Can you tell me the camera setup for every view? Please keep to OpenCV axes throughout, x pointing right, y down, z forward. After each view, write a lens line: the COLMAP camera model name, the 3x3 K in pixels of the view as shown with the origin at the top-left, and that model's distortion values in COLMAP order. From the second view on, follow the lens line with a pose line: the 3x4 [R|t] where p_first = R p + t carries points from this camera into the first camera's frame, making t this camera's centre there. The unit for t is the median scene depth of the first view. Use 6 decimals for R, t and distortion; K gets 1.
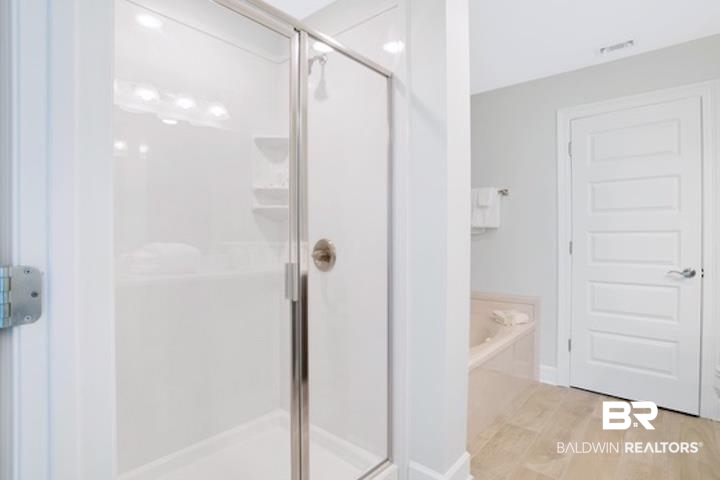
lens RADIAL K [[383.9, 0, 368.5], [0, 383.9, 242.4], [0, 0, 1]] dist [-0.002544, 0.000761]
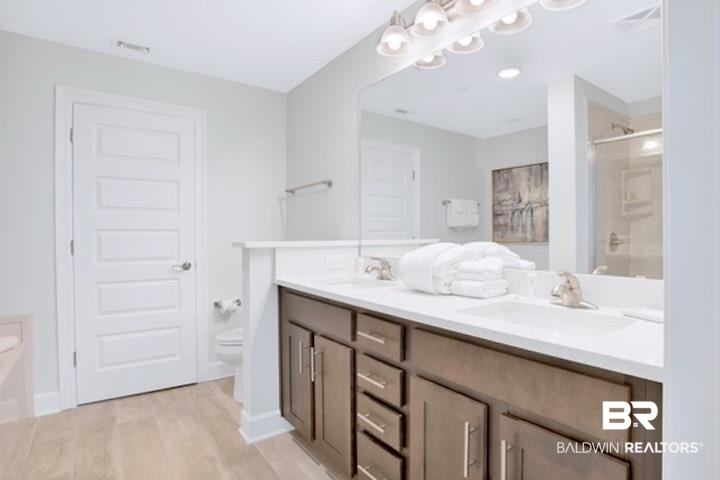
lens RADIAL K [[387.7, 0, 359.0], [0, 387.7, 237.1], [0, 0, 1]] dist [-0.029526, 0.001513]
pose [[0.259631, -0.005322, 0.965693, -0.143088], [0.015478, 0.999879, 0.001349, -0.001347], [-0.965584, 0.014597, 0.259683, 0.146620]]
